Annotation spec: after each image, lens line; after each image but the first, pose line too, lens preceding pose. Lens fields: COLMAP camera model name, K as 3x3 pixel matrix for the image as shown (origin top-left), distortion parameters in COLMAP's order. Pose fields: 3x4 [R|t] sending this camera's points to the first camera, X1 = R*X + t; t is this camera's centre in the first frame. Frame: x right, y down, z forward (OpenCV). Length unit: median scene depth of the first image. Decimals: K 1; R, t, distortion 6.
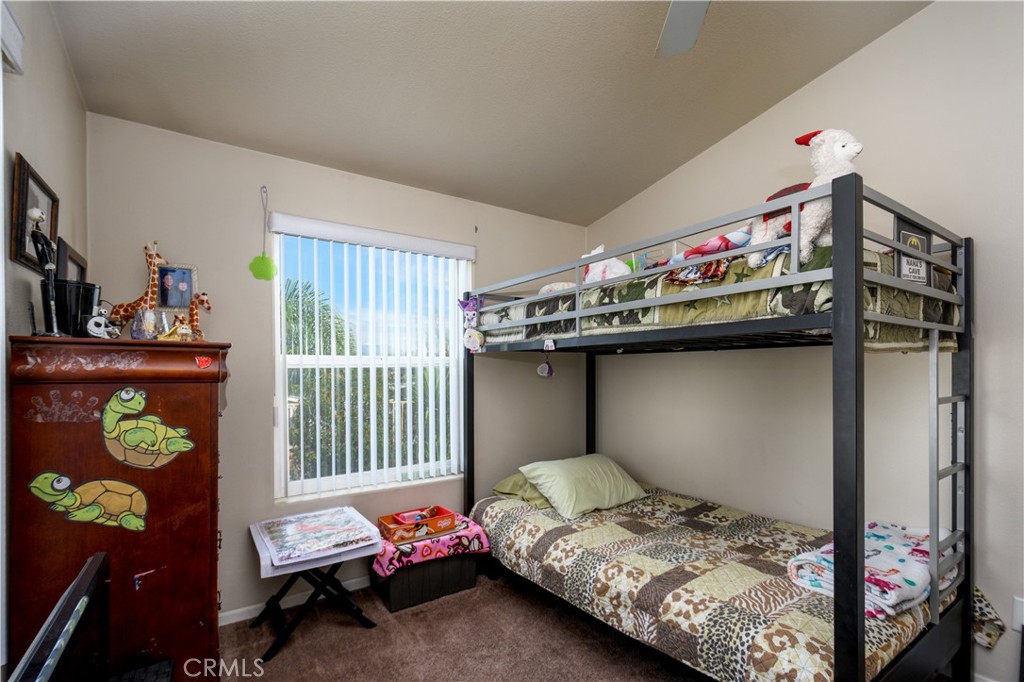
lens RADIAL K [[454.7, 0, 512.2], [0, 454.7, 370.4], [0, 0, 1]] dist [0.012057, 0.000003]
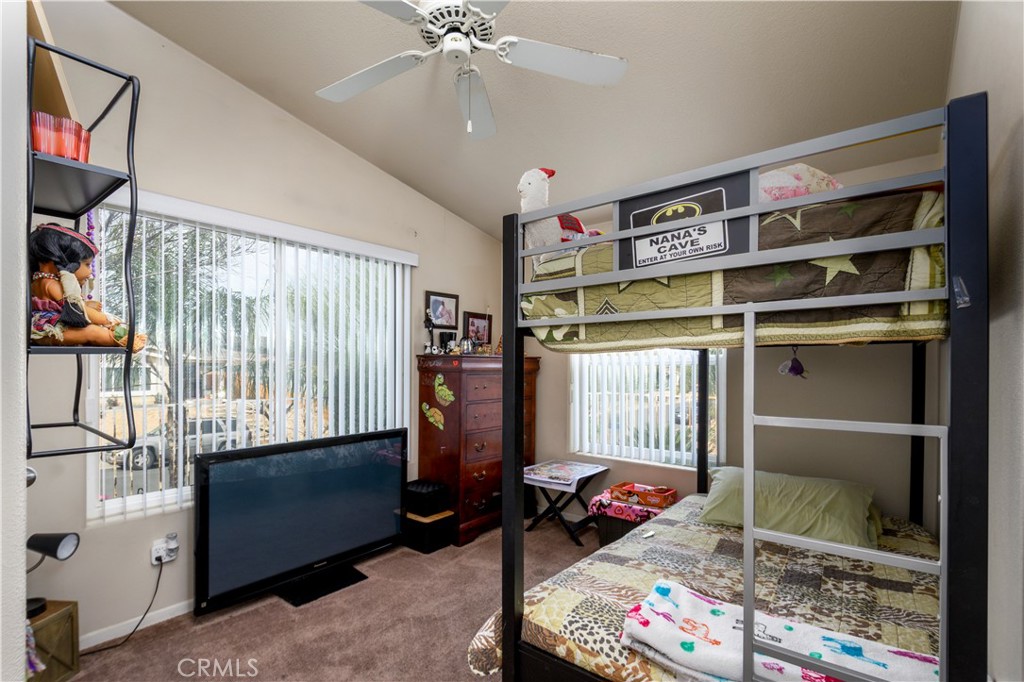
lens RADIAL K [[483.7, 0, 512.4], [0, 483.7, 367.6], [0, 0, 1]] dist [-0.000192, -0.000062]
pose [[0.303371, 0.005984, -0.952854, 1.115899], [-0.009117, 0.999953, 0.003377, -0.004126], [0.952829, 0.007663, 0.303411, 0.339921]]
